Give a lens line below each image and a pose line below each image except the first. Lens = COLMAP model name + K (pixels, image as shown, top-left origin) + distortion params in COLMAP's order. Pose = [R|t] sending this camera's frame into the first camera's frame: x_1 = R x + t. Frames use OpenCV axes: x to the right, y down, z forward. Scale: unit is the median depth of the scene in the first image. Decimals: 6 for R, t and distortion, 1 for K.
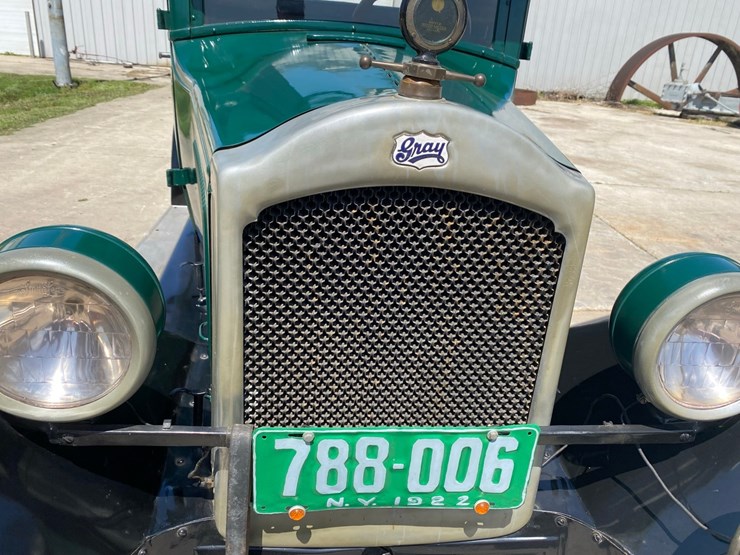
lens RADIAL K [[563.3, 0, 370.9], [0, 563.3, 273.3], [0, 0, 1]] dist [0.005350, -0.000075]
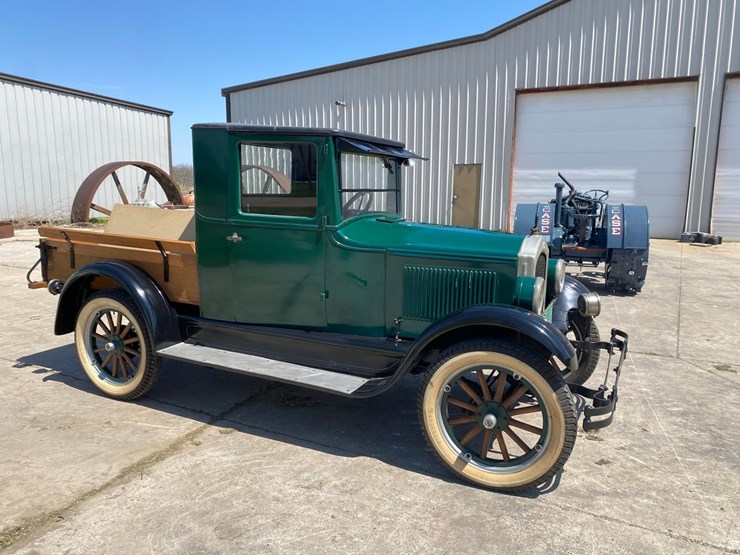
lens RADIAL K [[558.7, 0, 372.2], [0, 558.7, 276.2], [0, 0, 1]] dist [0.020167, -0.009527]
pose [[0.527492, -0.200741, 0.825503, -0.441898], [0.344541, 0.938736, 0.008117, -0.049578], [-0.776559, 0.280138, 0.564340, -0.049600]]
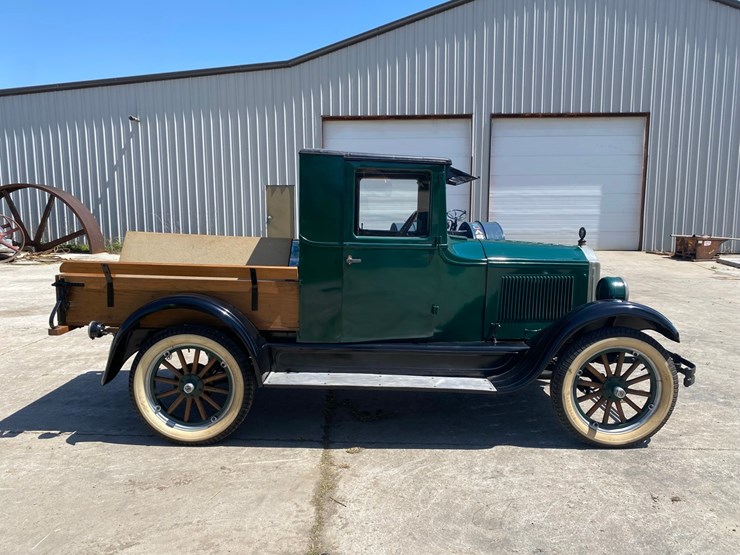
lens RADIAL K [[558.7, 0, 372.2], [0, 558.7, 276.2], [0, 0, 1]] dist [0.020167, -0.009527]
pose [[0.120441, -0.192666, 0.973845, -0.578871], [0.380153, 0.915160, 0.134040, -0.161228], [-0.917048, 0.354066, 0.183465, 0.197259]]
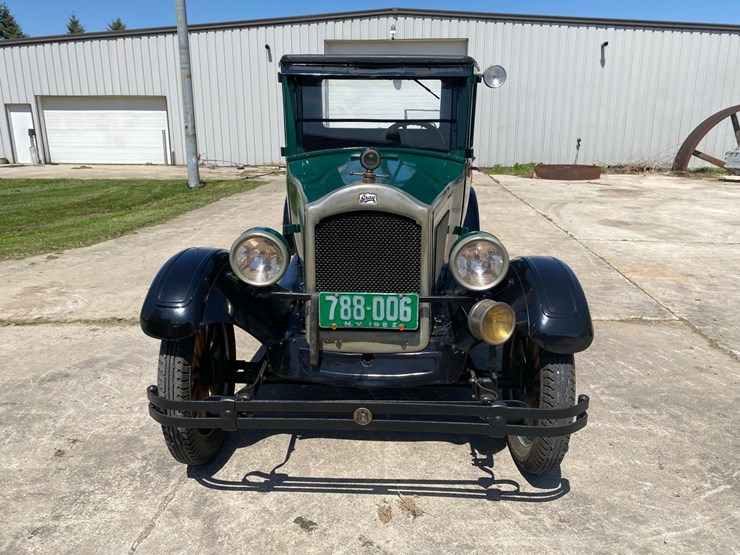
lens RADIAL K [[558.7, 0, 372.2], [0, 558.7, 276.2], [0, 0, 1]] dist [0.020167, -0.009527]
pose [[0.987031, -0.031880, -0.157334, 0.056436], [0.010010, 0.990398, -0.137879, 0.062370], [0.160219, 0.134516, 0.977873, -0.194652]]
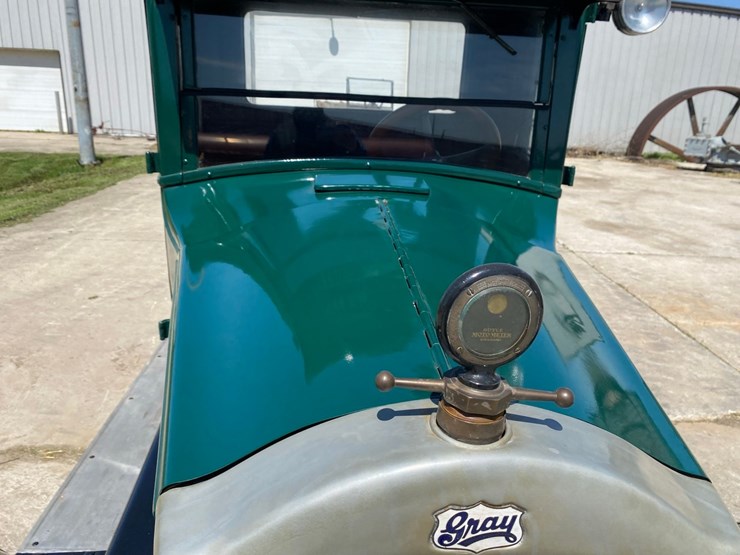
lens RADIAL K [[564.6, 0, 370.0], [0, 564.6, 277.5], [0, 0, 1]] dist [0.000861, 0.002815]
pose [[0.998919, -0.026152, -0.038441, 0.000072], [0.022740, 0.995978, -0.086667, -0.041402], [0.040553, 0.085700, 0.995495, 0.033035]]
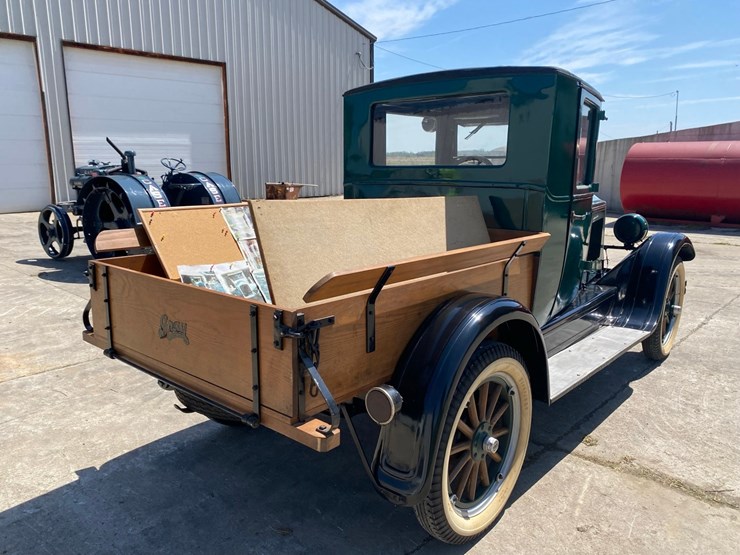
lens RADIAL K [[553.4, 0, 359.4], [0, 553.4, 288.5], [0, 0, 1]] dist [0.002218, -0.000588]
pose [[-0.666335, -0.239319, 0.706204, -0.286506], [0.236017, 0.830708, 0.504203, -0.302501], [-0.707315, 0.502644, -0.497046, 0.619177]]
